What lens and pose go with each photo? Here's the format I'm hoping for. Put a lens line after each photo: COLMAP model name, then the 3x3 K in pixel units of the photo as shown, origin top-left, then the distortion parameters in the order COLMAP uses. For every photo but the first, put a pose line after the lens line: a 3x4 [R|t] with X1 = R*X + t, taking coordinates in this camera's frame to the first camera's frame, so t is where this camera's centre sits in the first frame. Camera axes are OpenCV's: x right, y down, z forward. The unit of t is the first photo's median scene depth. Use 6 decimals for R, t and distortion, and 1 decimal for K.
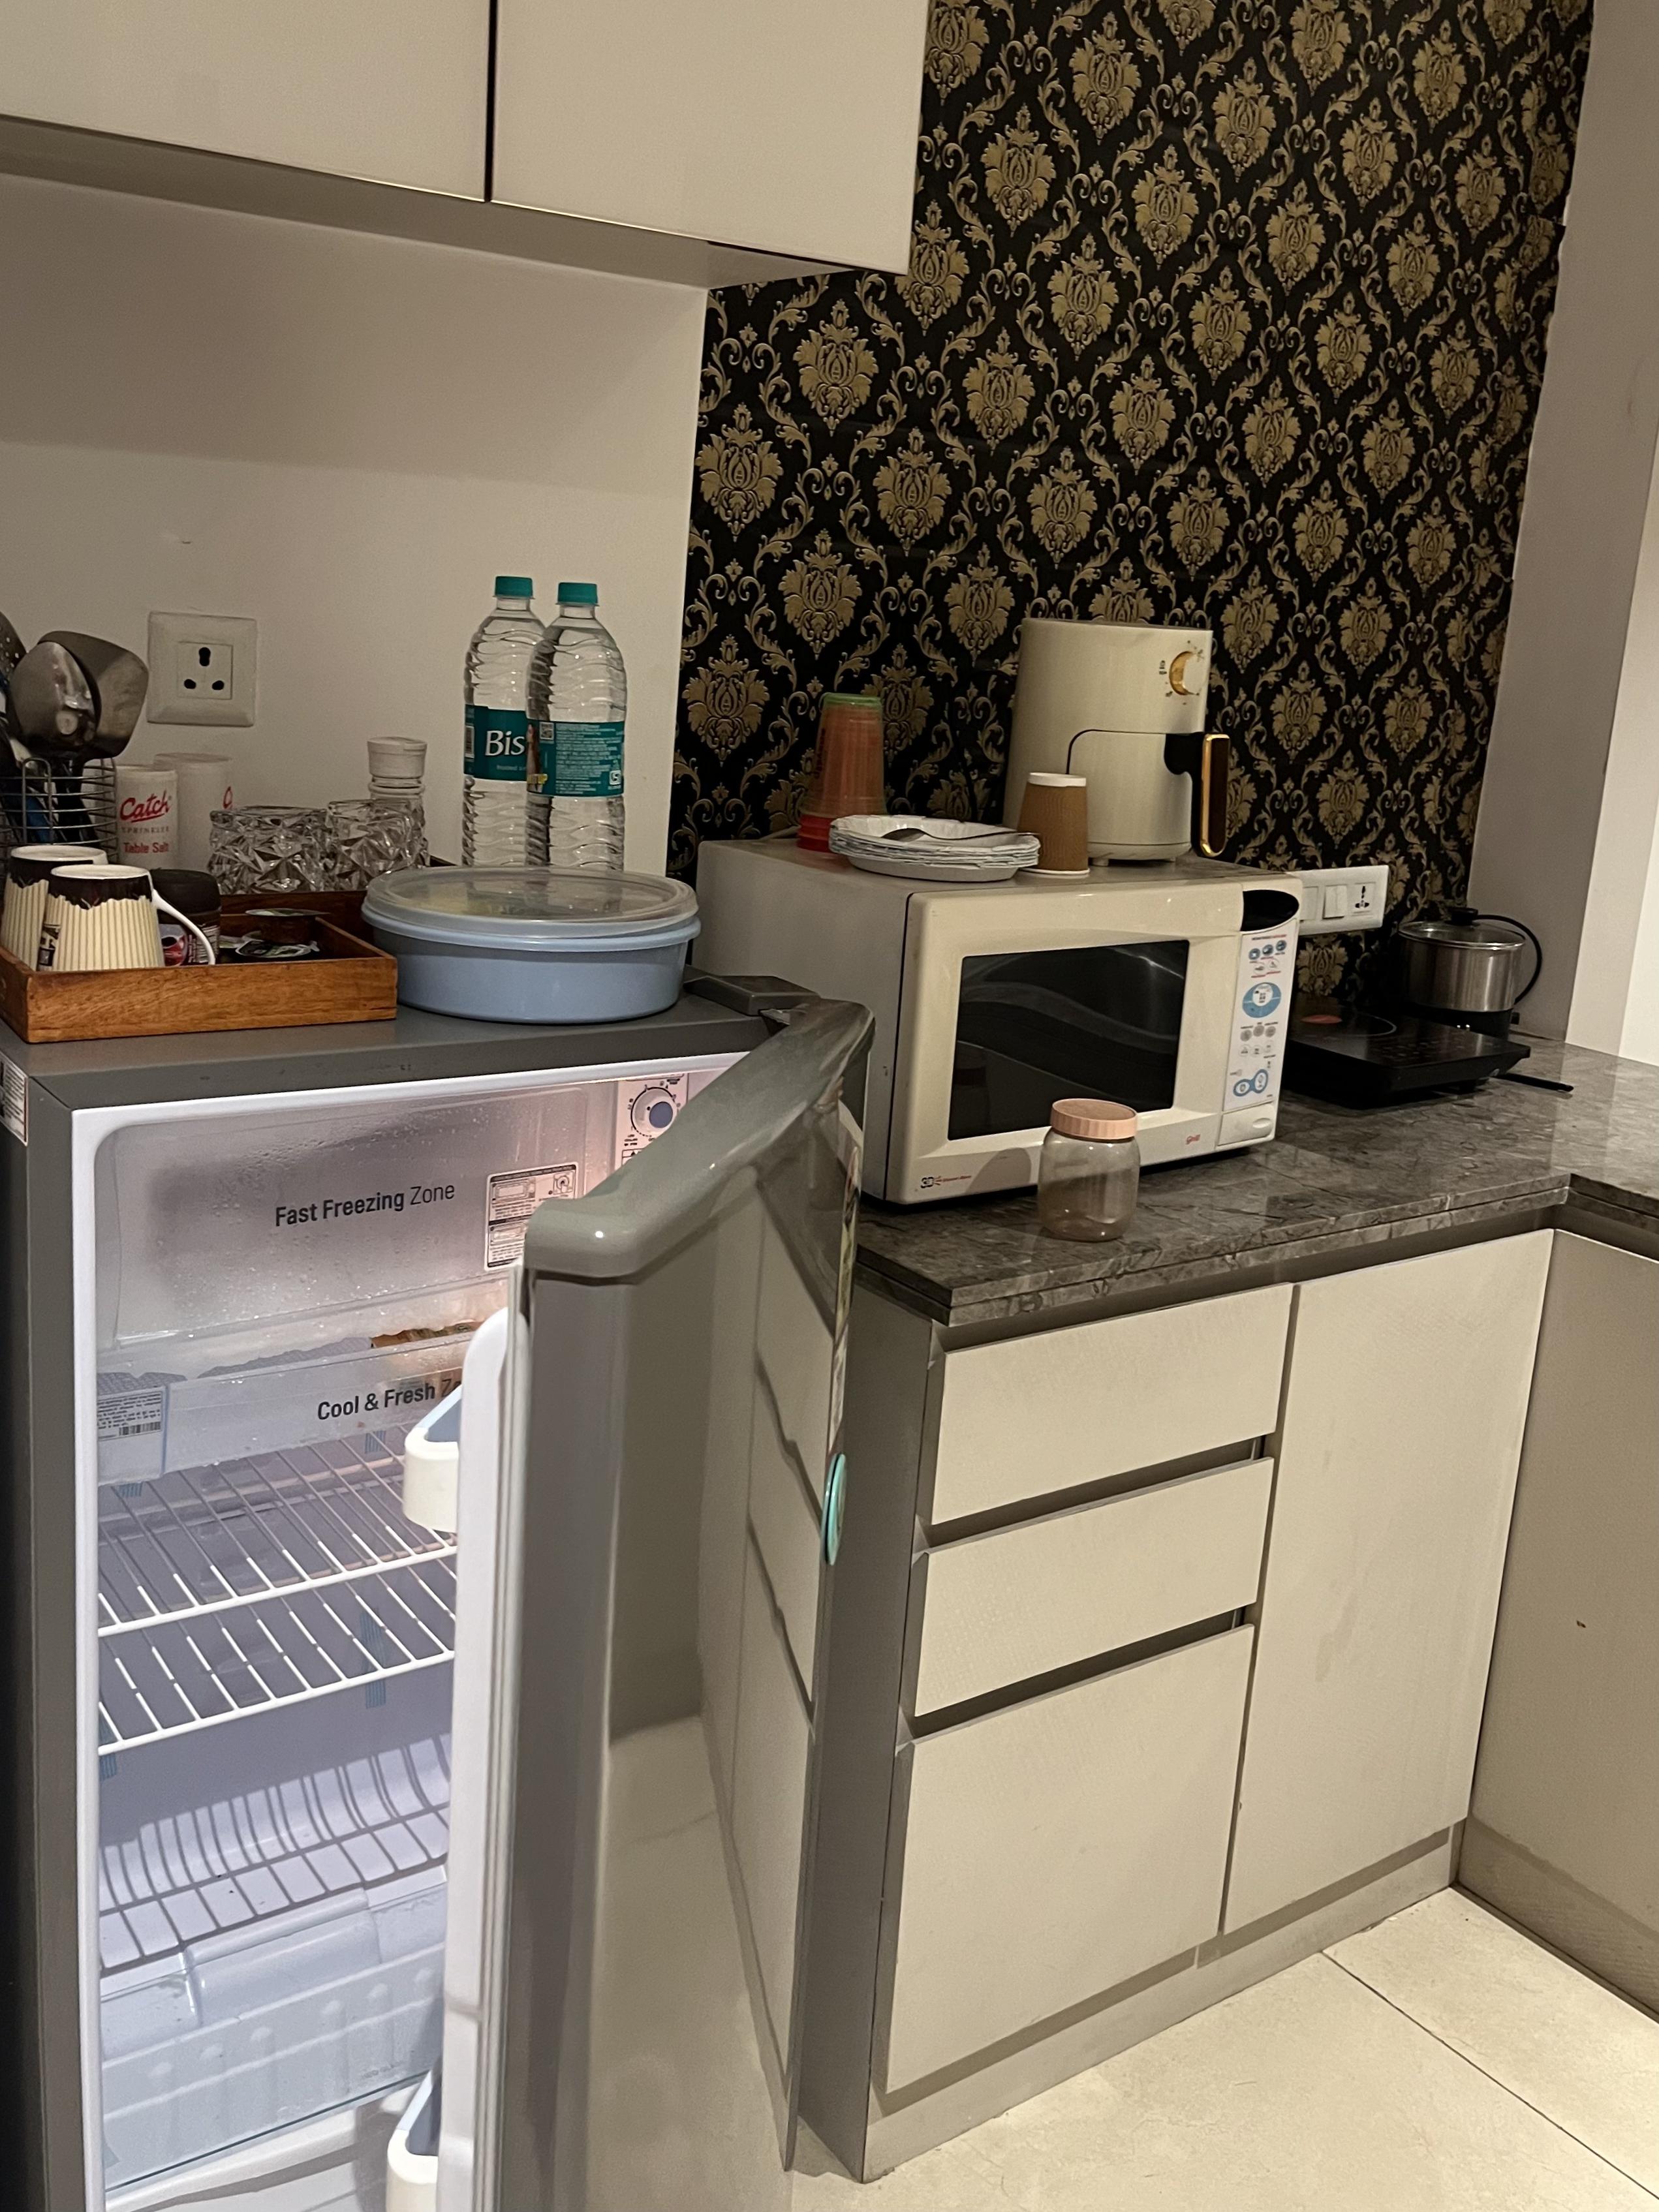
lens RADIAL K [[1985.1, 0, 829.3], [0, 1985.1, 1100.8], [0, 0, 1]] dist [0.011813, 0.008737]
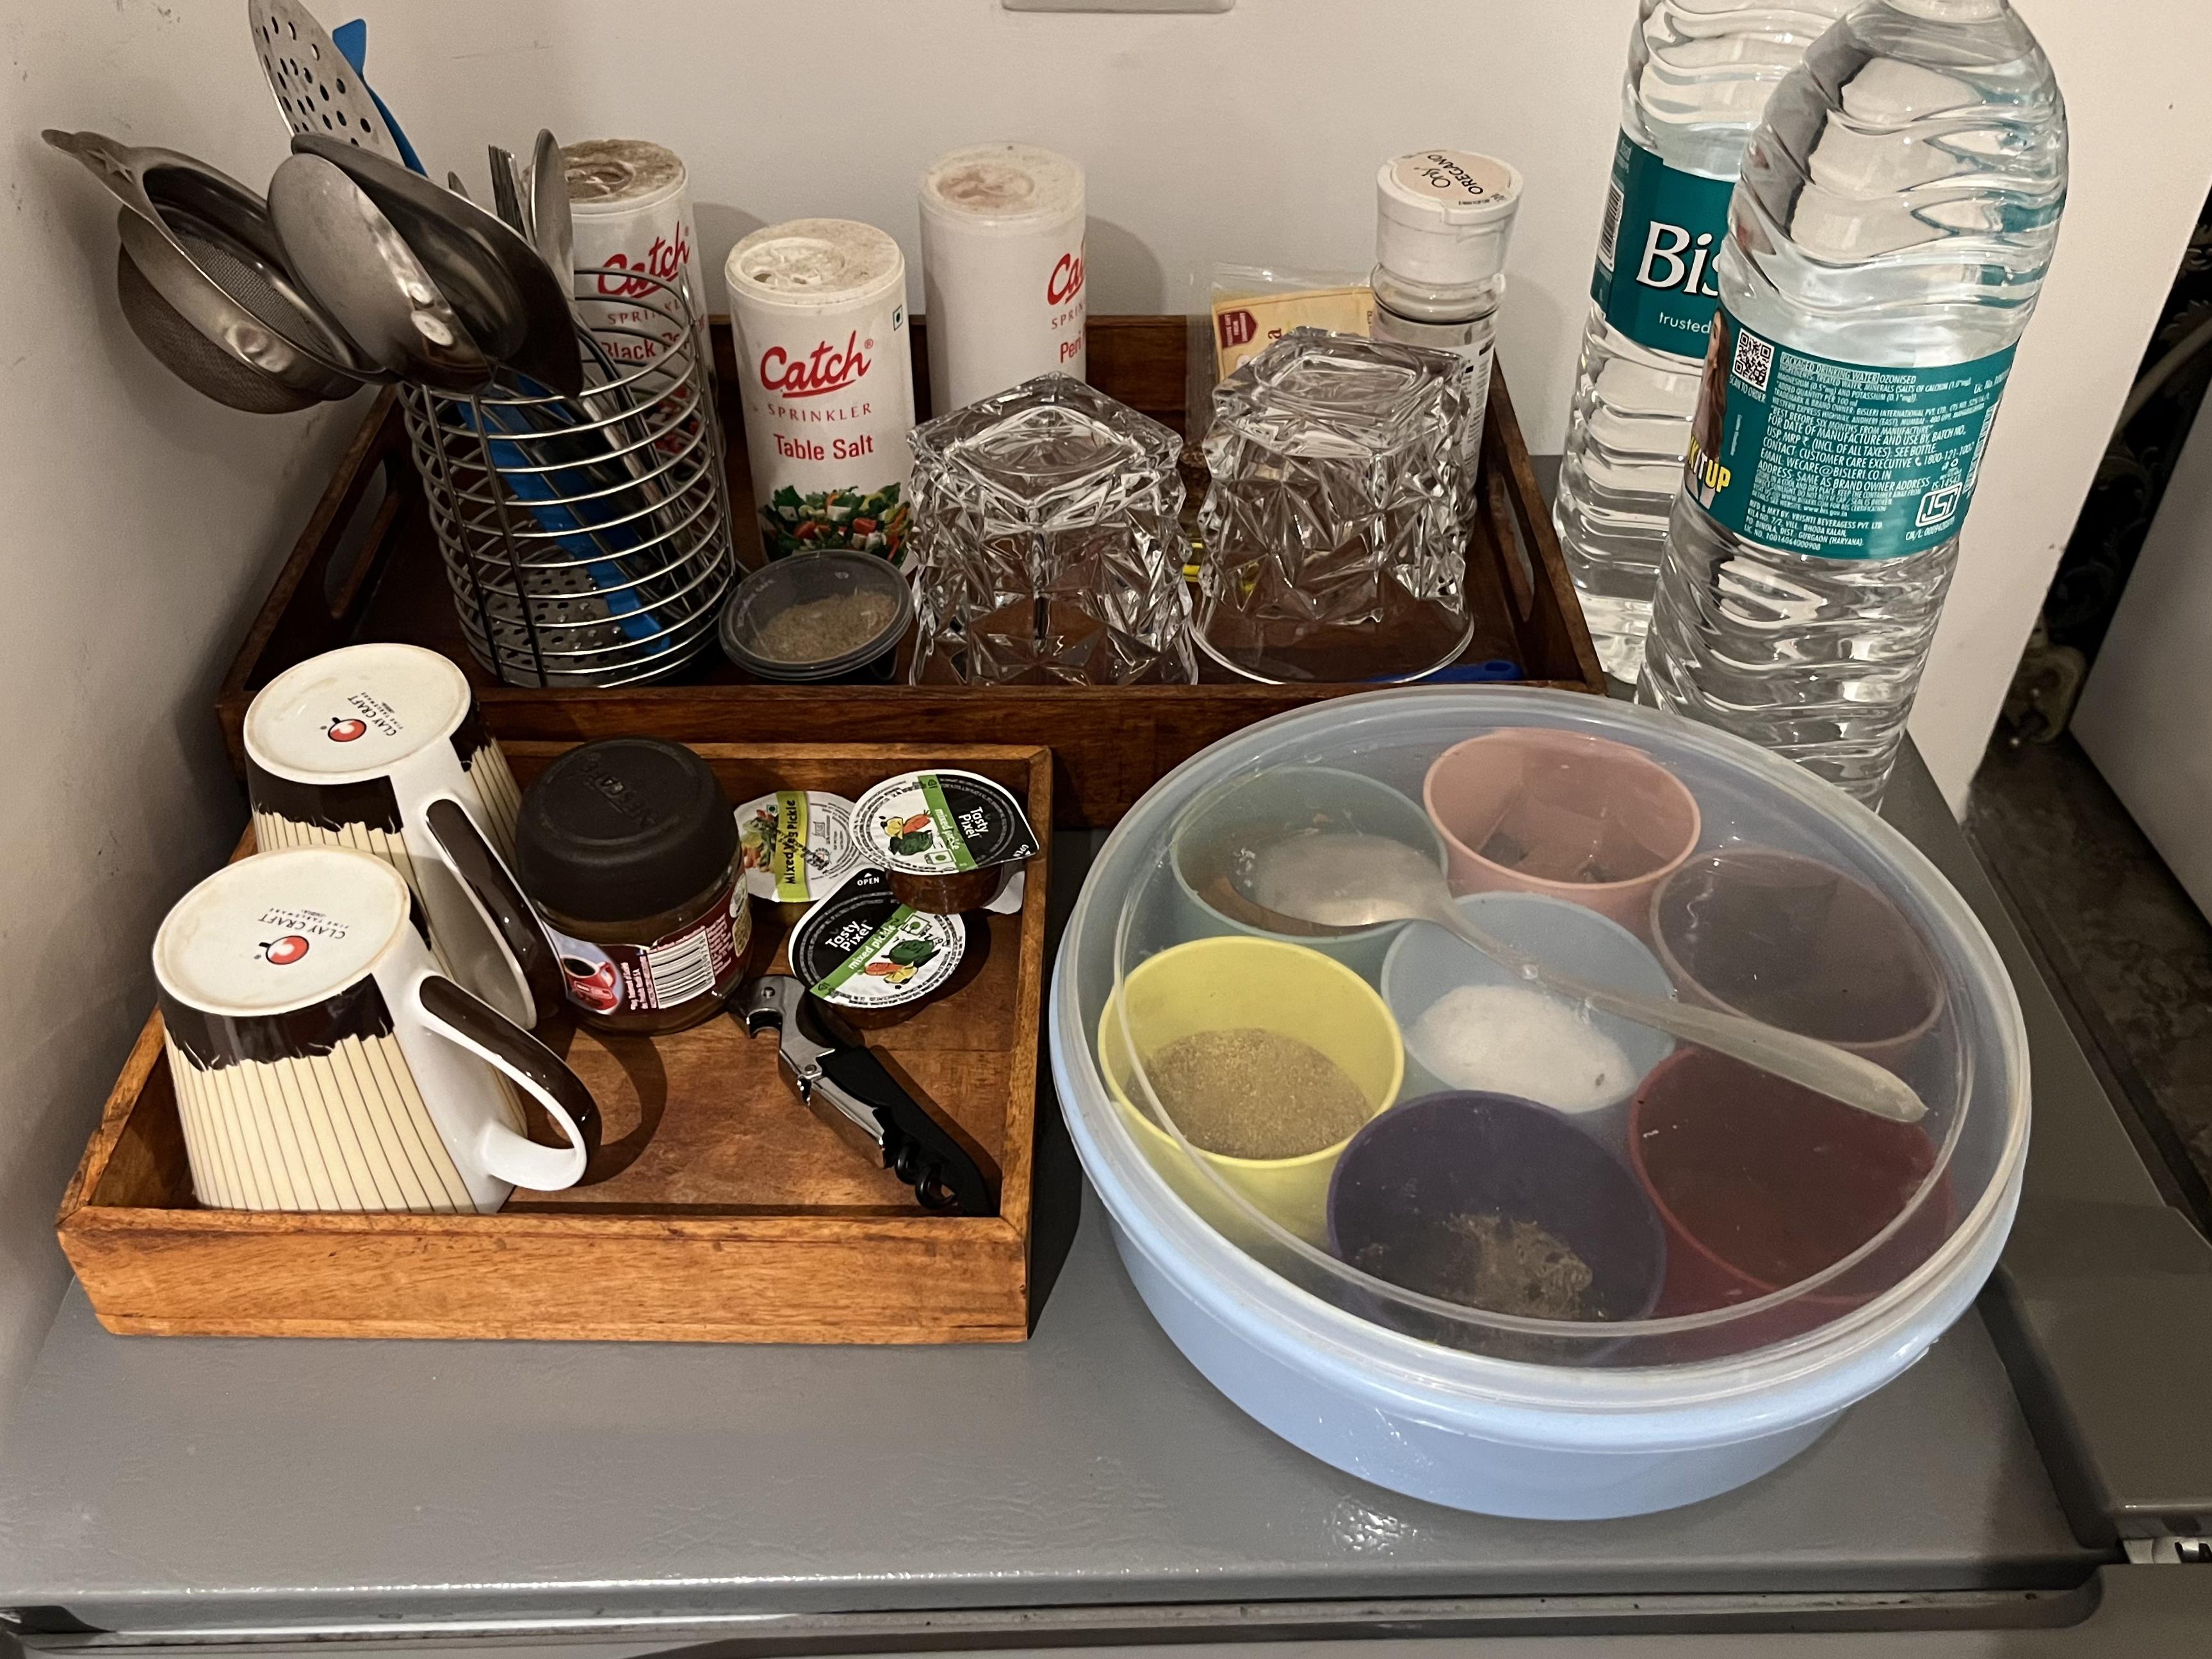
lens RADIAL K [[1984.7, 0, 1113.8], [0, 1984.7, 834.9], [0, 0, 1]] dist [0.011813, 0.008737]
pose [[0.839847, 0.305878, -0.448436, -0.057508], [-0.083551, 0.889117, 0.449989, -0.255405], [0.536354, -0.340455, 0.772279, 0.651304]]
